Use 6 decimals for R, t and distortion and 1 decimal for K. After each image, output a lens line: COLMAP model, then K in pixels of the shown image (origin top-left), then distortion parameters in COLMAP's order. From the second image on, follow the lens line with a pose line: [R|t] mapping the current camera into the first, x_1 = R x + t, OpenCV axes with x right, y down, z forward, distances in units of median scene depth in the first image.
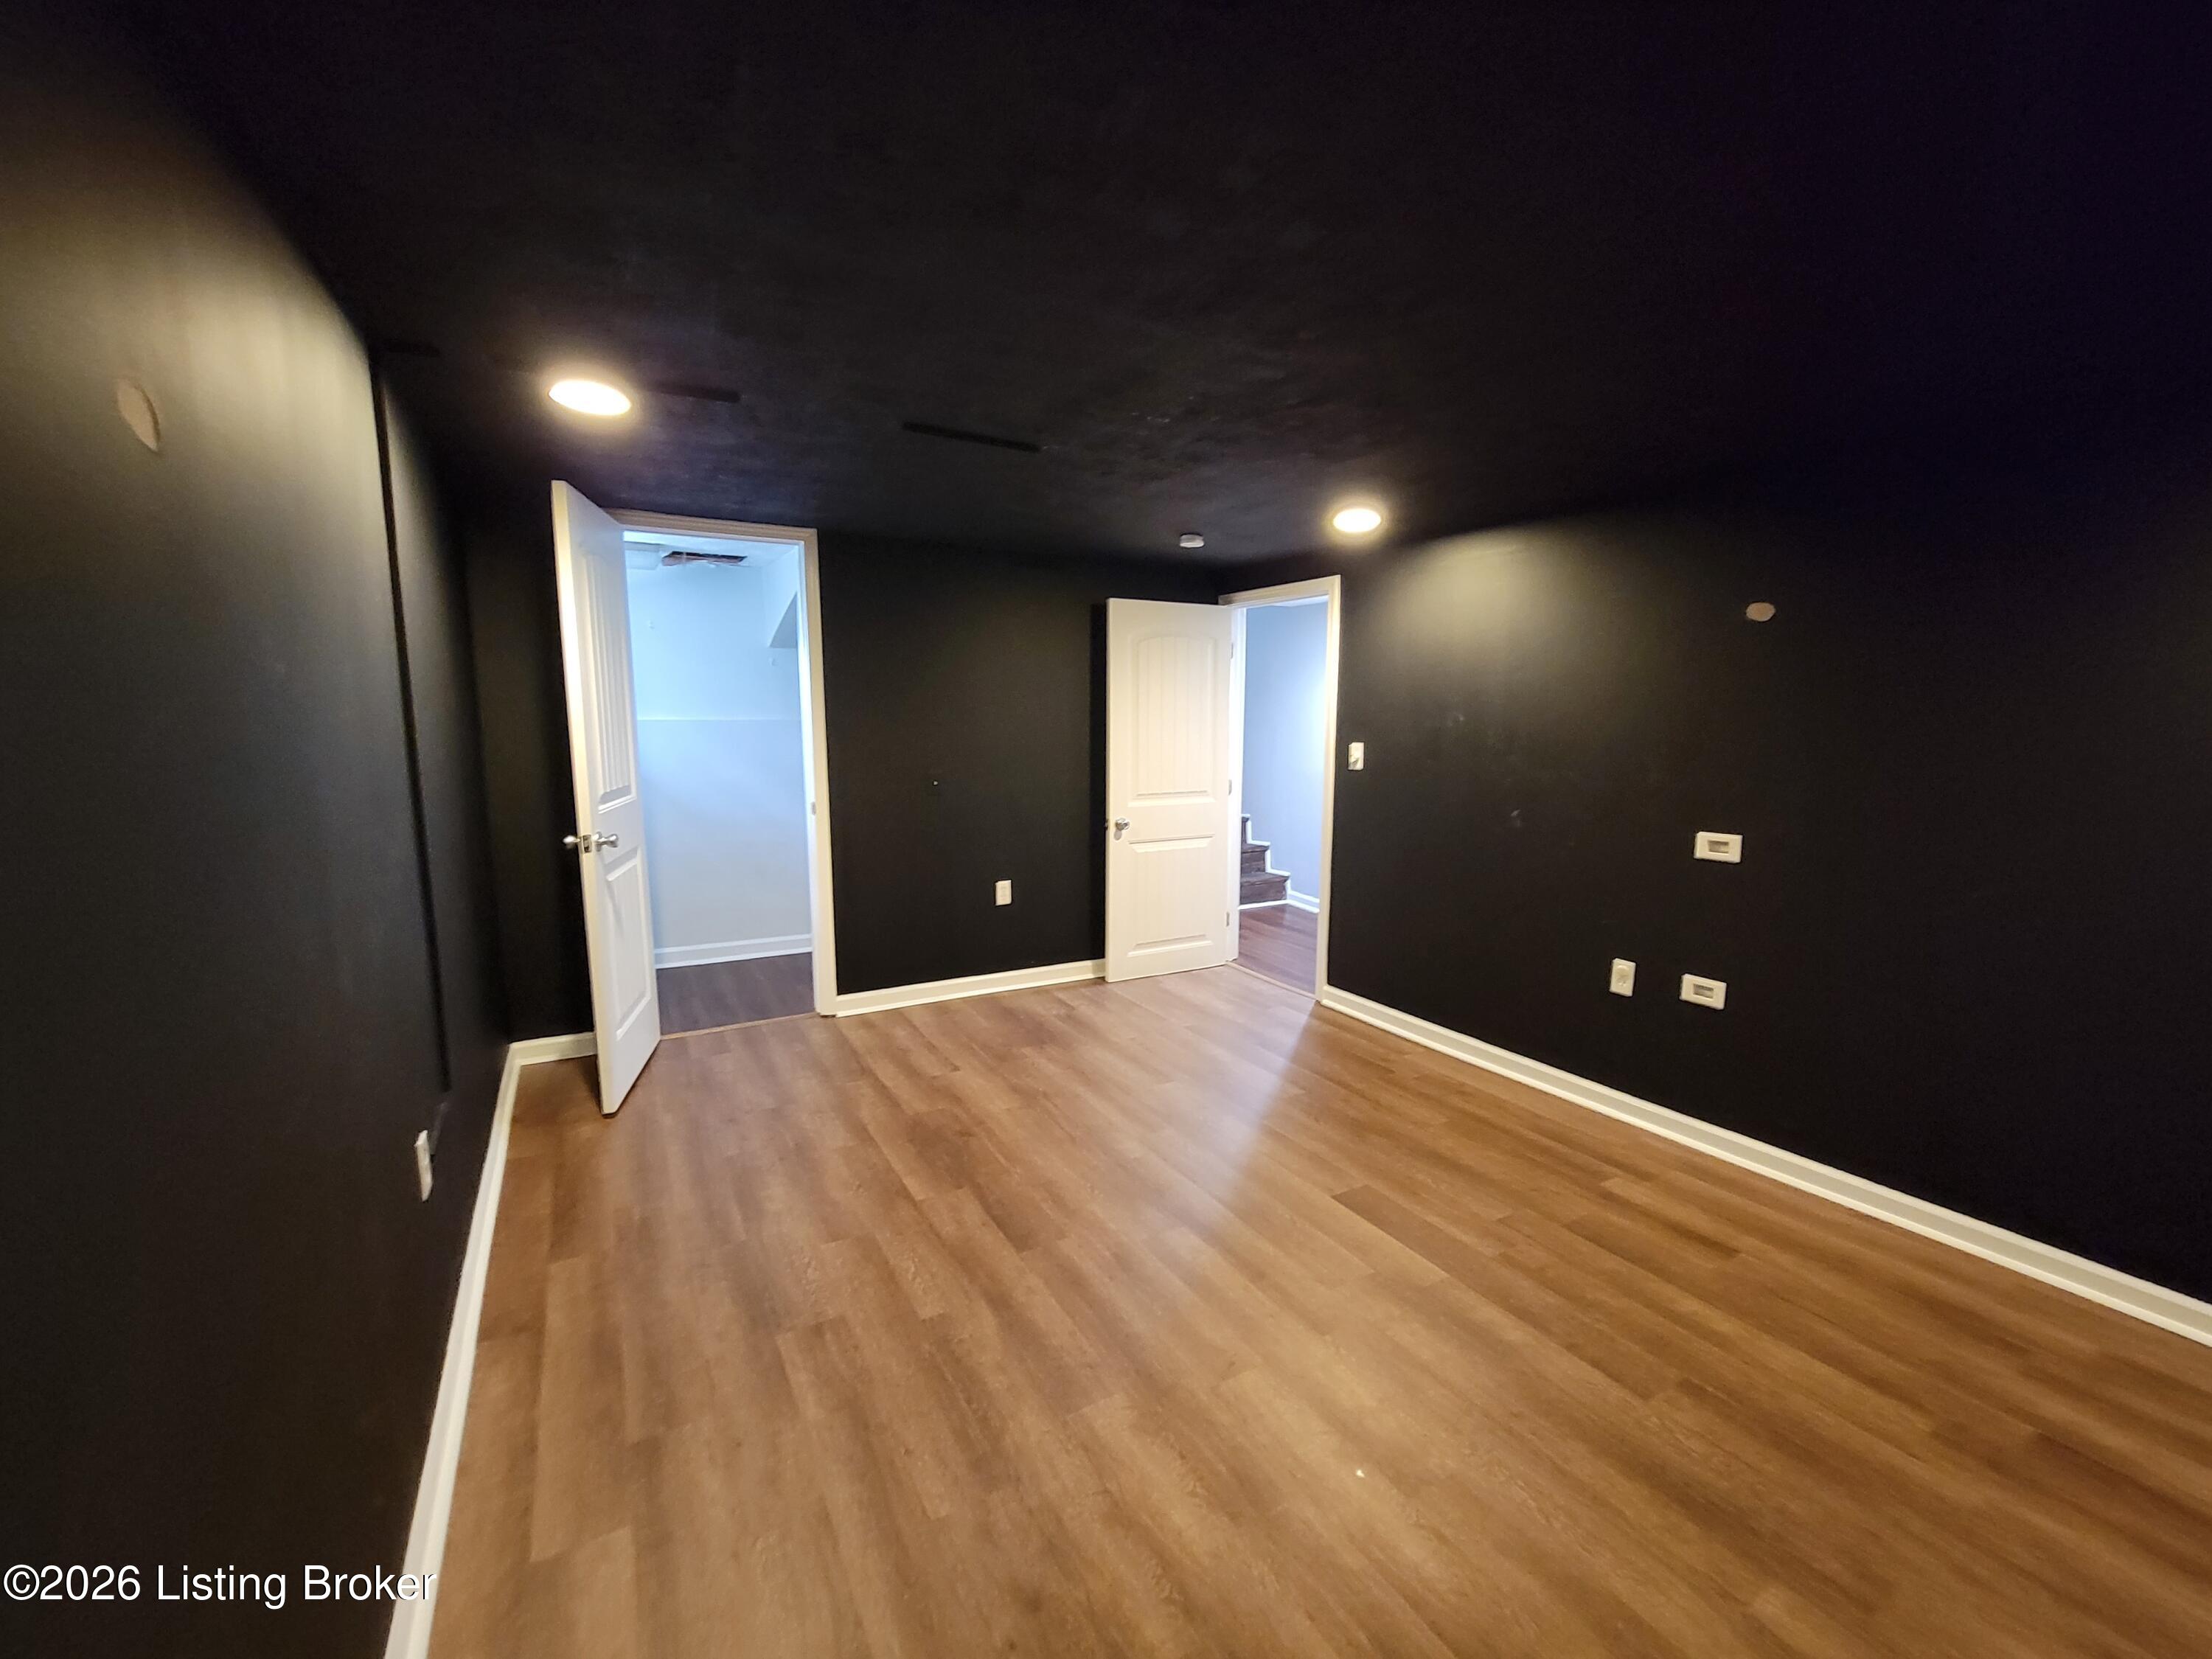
lens RADIAL K [[904.1, 0, 1110.0], [0, 904.1, 824.3], [0, 0, 1]] dist [-0.004582, 0.002903]
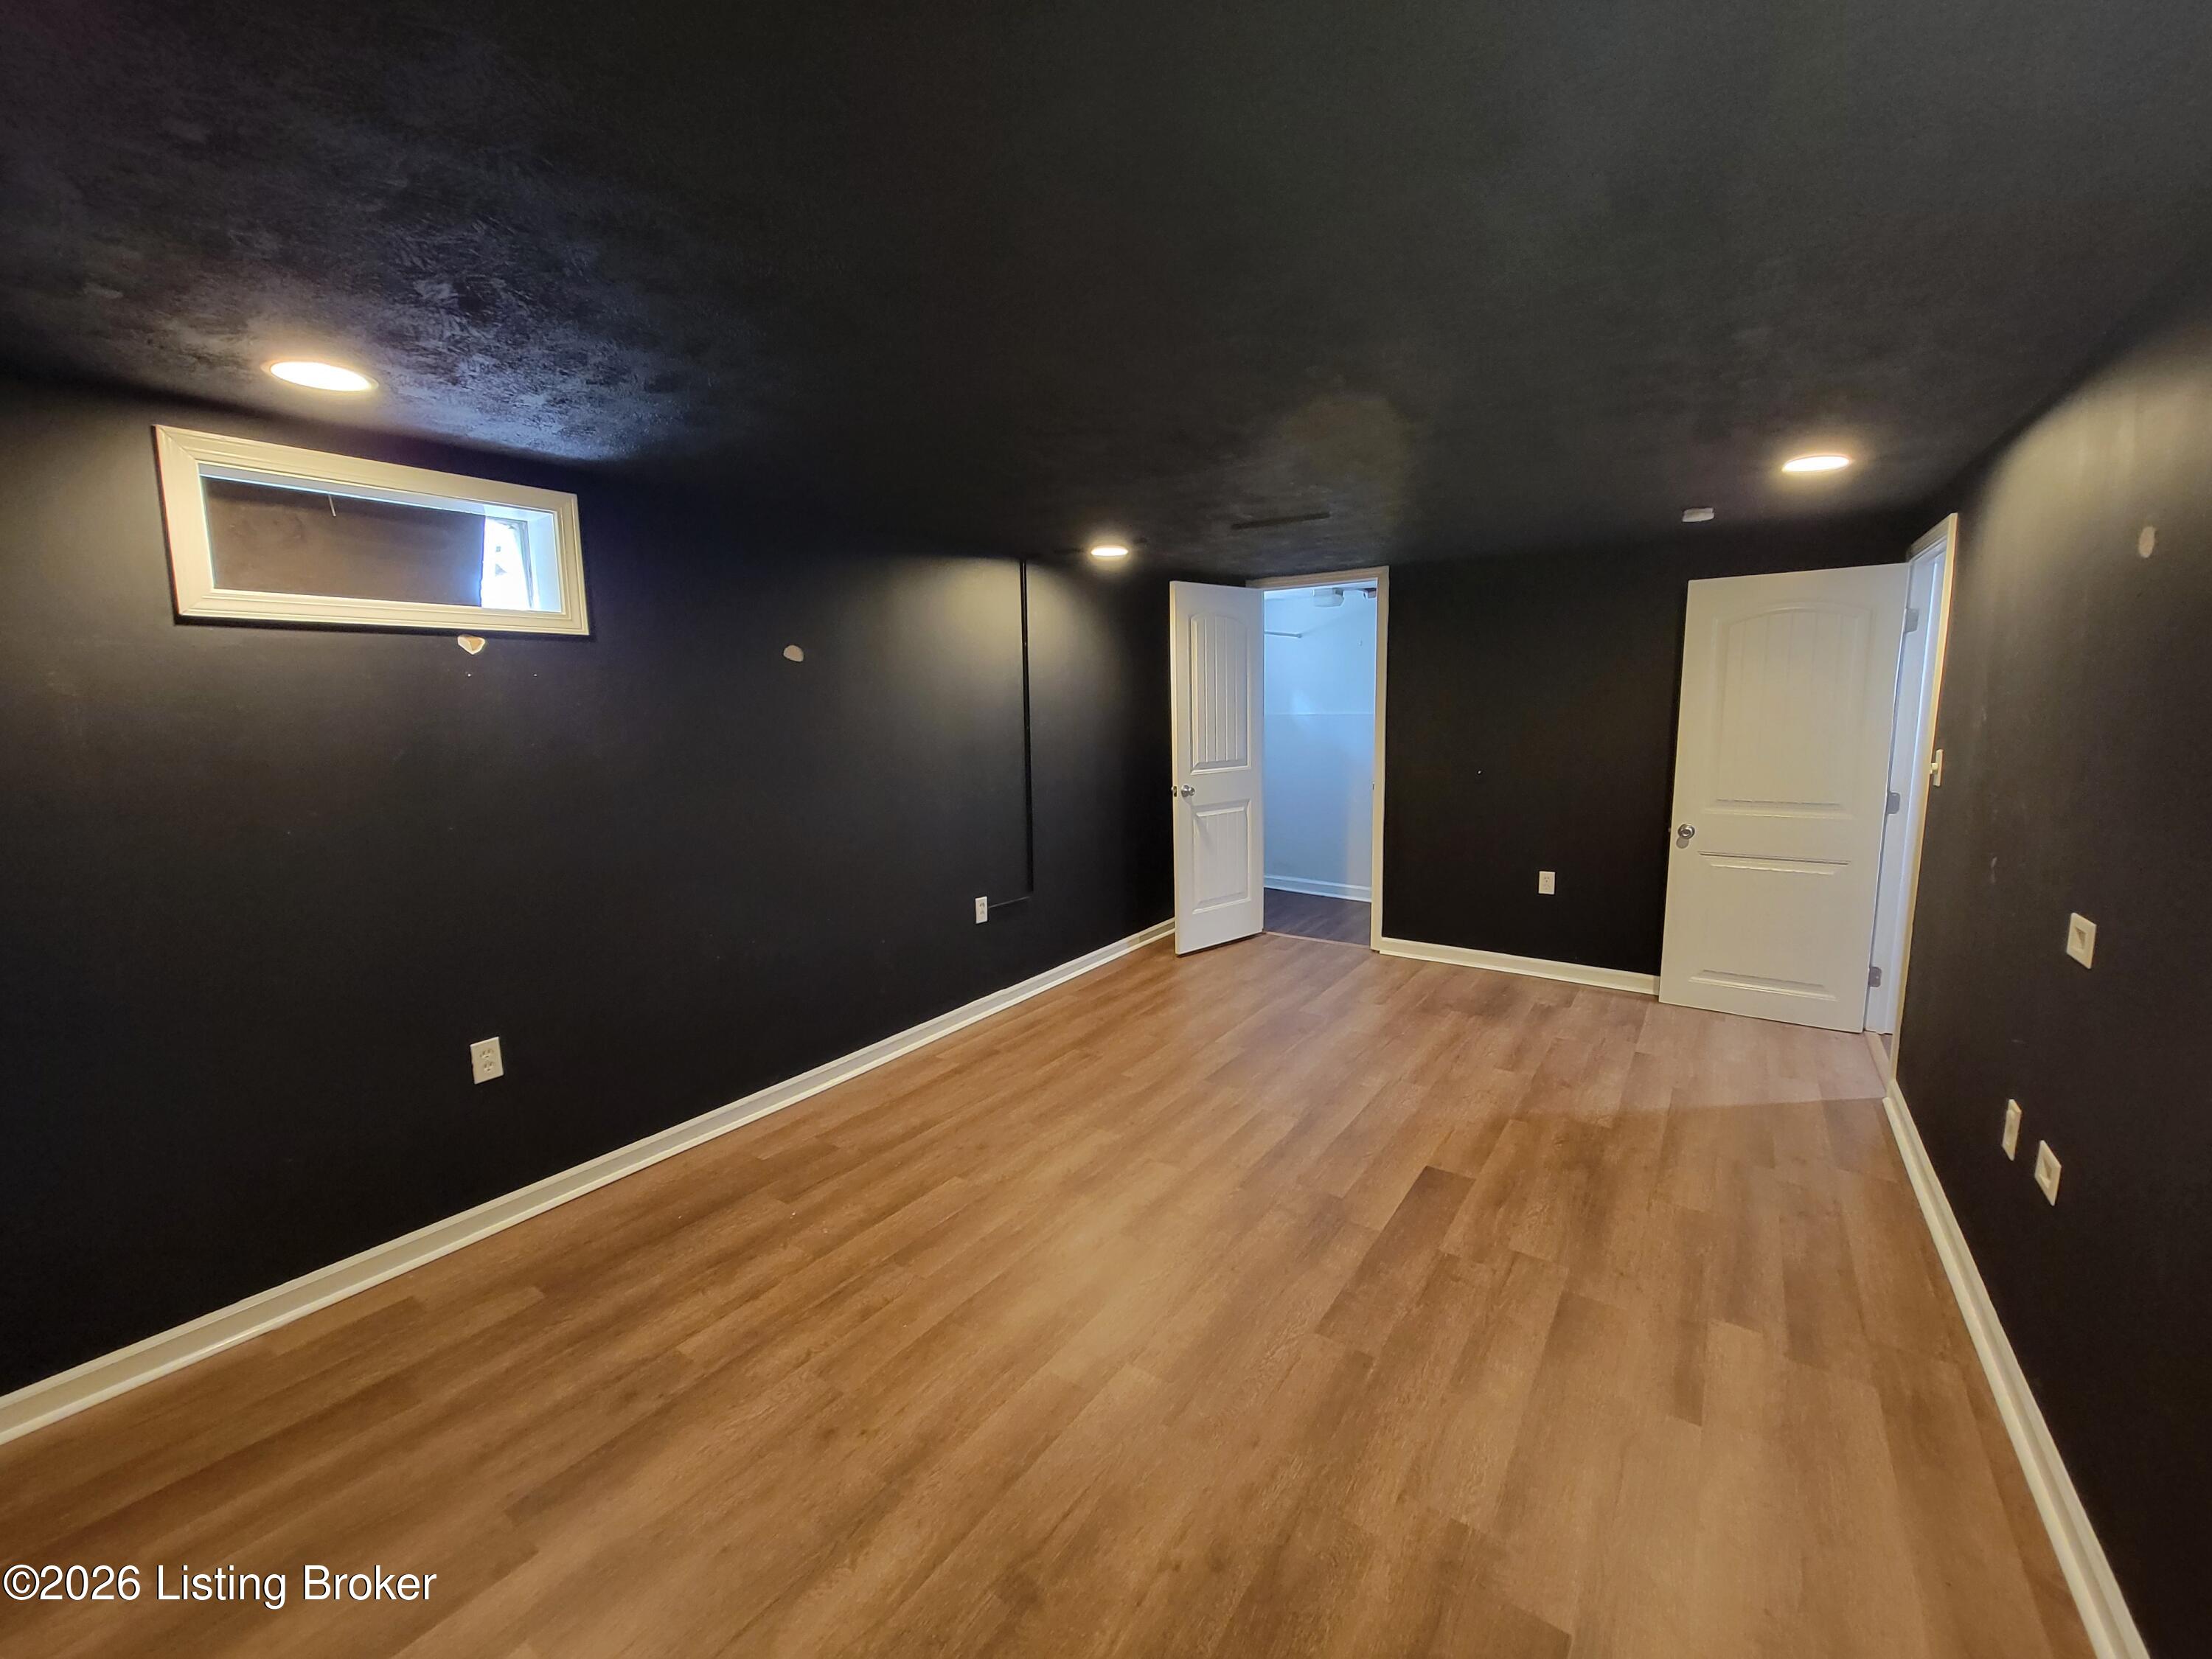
lens RADIAL K [[904.1, 0, 1115.0], [0, 904.1, 830.4], [0, 0, 1]] dist [-0.004582, 0.002903]
pose [[0.427092, 0.113039, -0.897114, 0.938722], [-0.091432, 0.992469, 0.081526, -0.036490], [0.899573, 0.047206, 0.434211, 0.165953]]
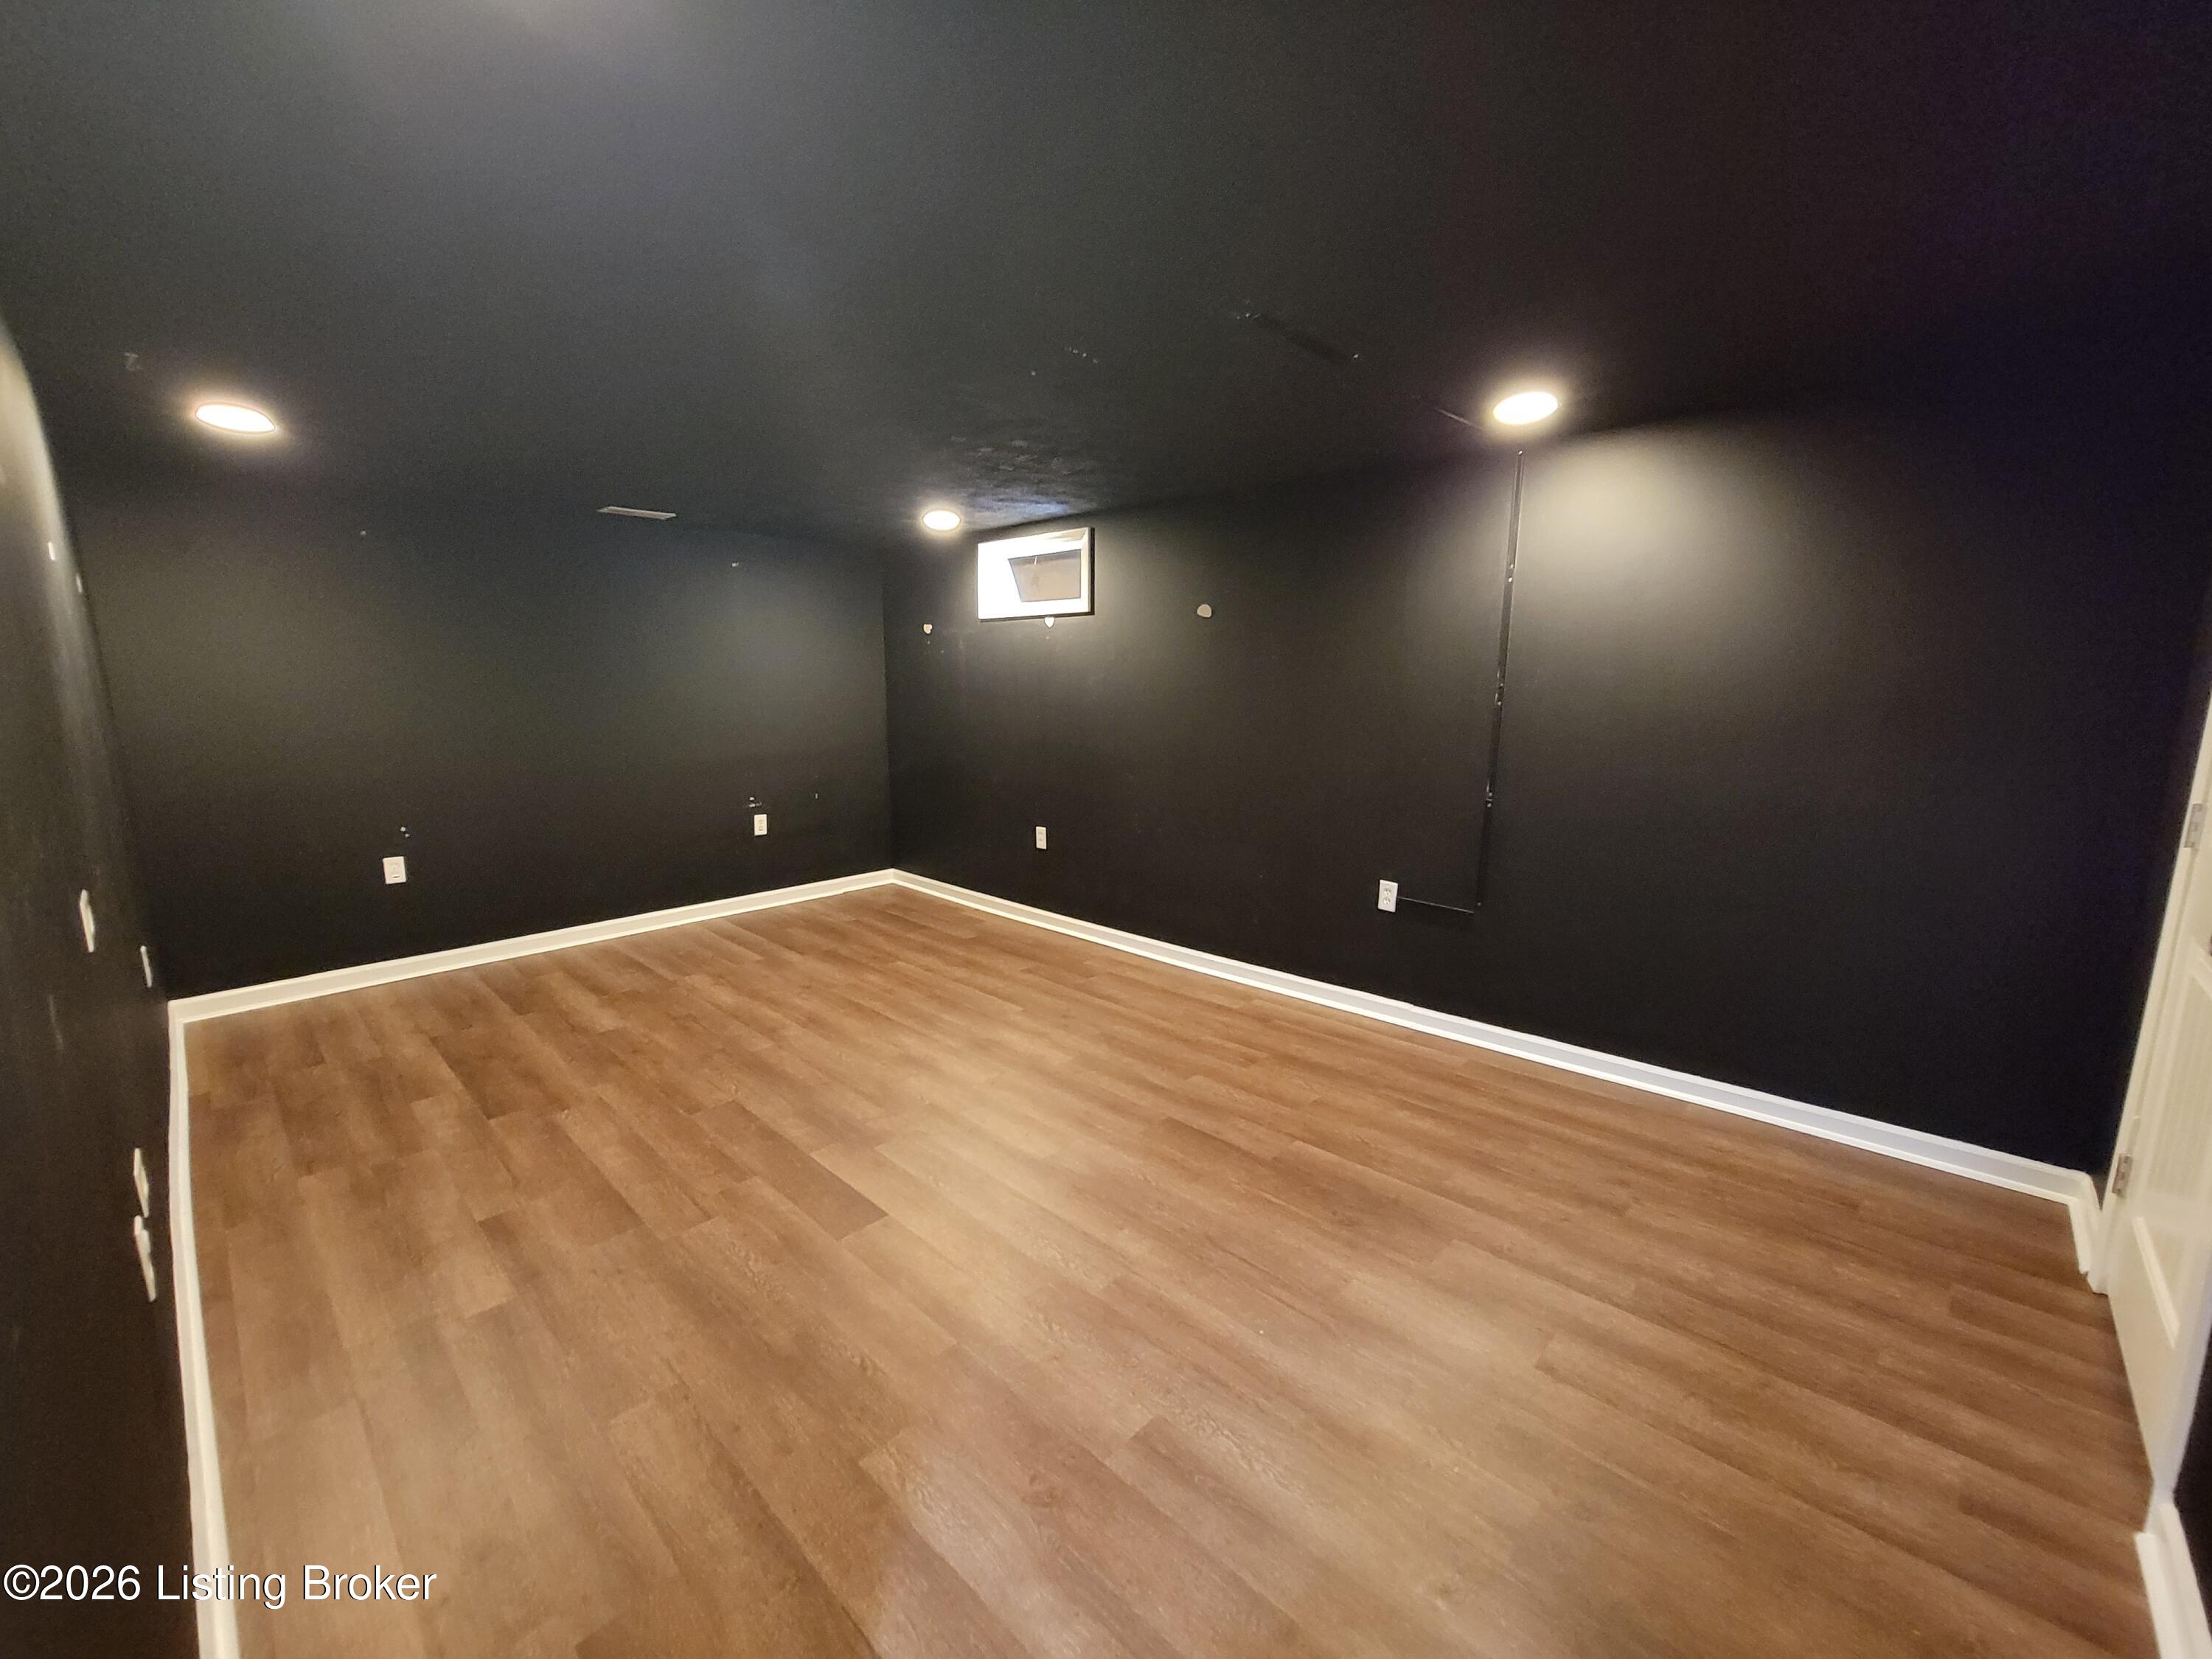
lens RADIAL K [[904.1, 0, 1100.9], [0, 904.1, 832.1], [0, 0, 1]] dist [-0.004582, 0.002903]
pose [[-0.962478, 0.041942, -0.268100, 0.247522], [-0.038326, 0.957069, 0.287316, -0.198045], [0.268640, 0.286810, -0.919550, 1.646339]]
